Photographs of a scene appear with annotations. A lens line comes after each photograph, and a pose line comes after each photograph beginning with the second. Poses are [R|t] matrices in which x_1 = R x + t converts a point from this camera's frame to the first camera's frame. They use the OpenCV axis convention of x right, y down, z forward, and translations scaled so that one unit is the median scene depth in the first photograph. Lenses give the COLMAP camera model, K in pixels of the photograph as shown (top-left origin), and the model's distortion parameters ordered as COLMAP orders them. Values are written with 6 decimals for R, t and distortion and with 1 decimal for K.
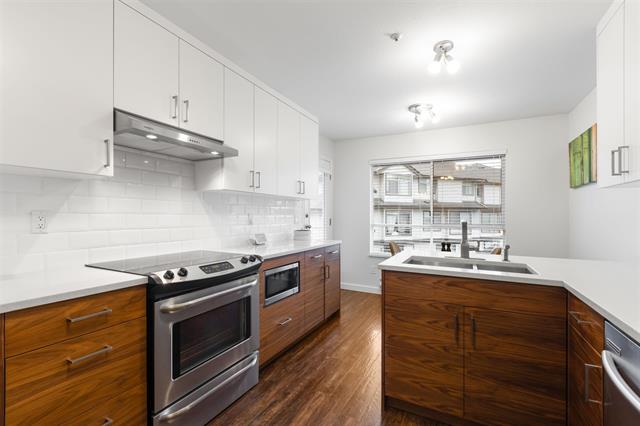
lens RADIAL K [[286.1, 0, 319.6], [0, 286.1, 220.4], [0, 0, 1]] dist [0.001317, 0.000172]
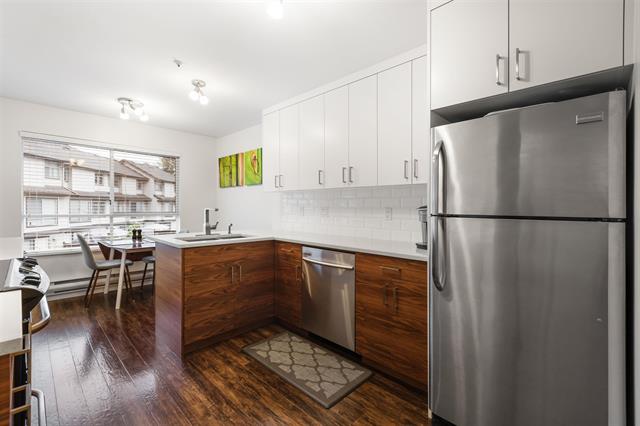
lens RADIAL K [[284.3, 0, 328.1], [0, 284.3, 212.1], [0, 0, 1]] dist [0.000209, -0.000188]
pose [[0.270278, -0.020997, 0.962553, -0.508924], [0.008389, 0.999776, 0.019453, -0.004459], [-0.962746, 0.002817, 0.270393, 0.020495]]
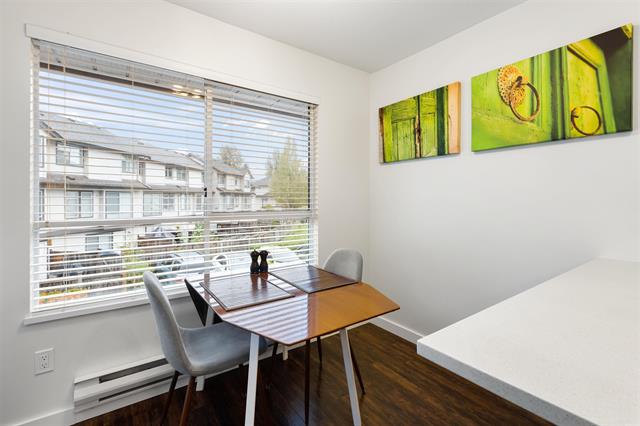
lens RADIAL K [[291.3, 0, 321.1], [0, 291.3, 198.5], [0, 0, 1]] dist [0.000608, 0.000001]
pose [[0.449134, -0.005798, 0.893445, 0.053278], [0.015955, 0.999872, -0.001532, -0.013945], [-0.893322, 0.014943, 0.449169, 0.875407]]
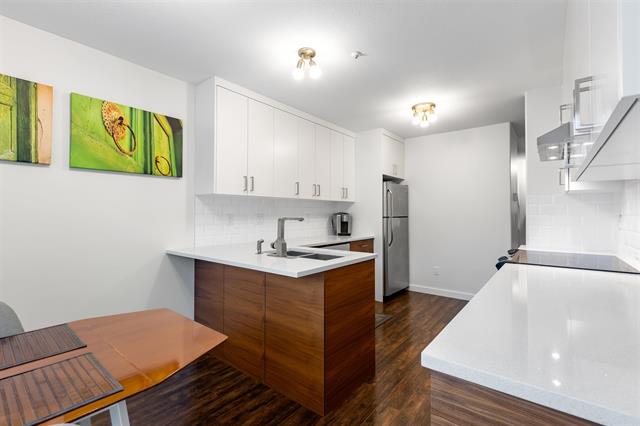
lens RADIAL K [[288.4, 0, 320.0], [0, 288.4, 213.0], [0, 0, 1]] dist [0.000457, -0.000014]
pose [[-0.980585, -0.004244, 0.196050, 0.128234], [-0.002044, 0.999933, 0.011422, -0.021706], [-0.196085, 0.010800, -0.980527, 1.424289]]
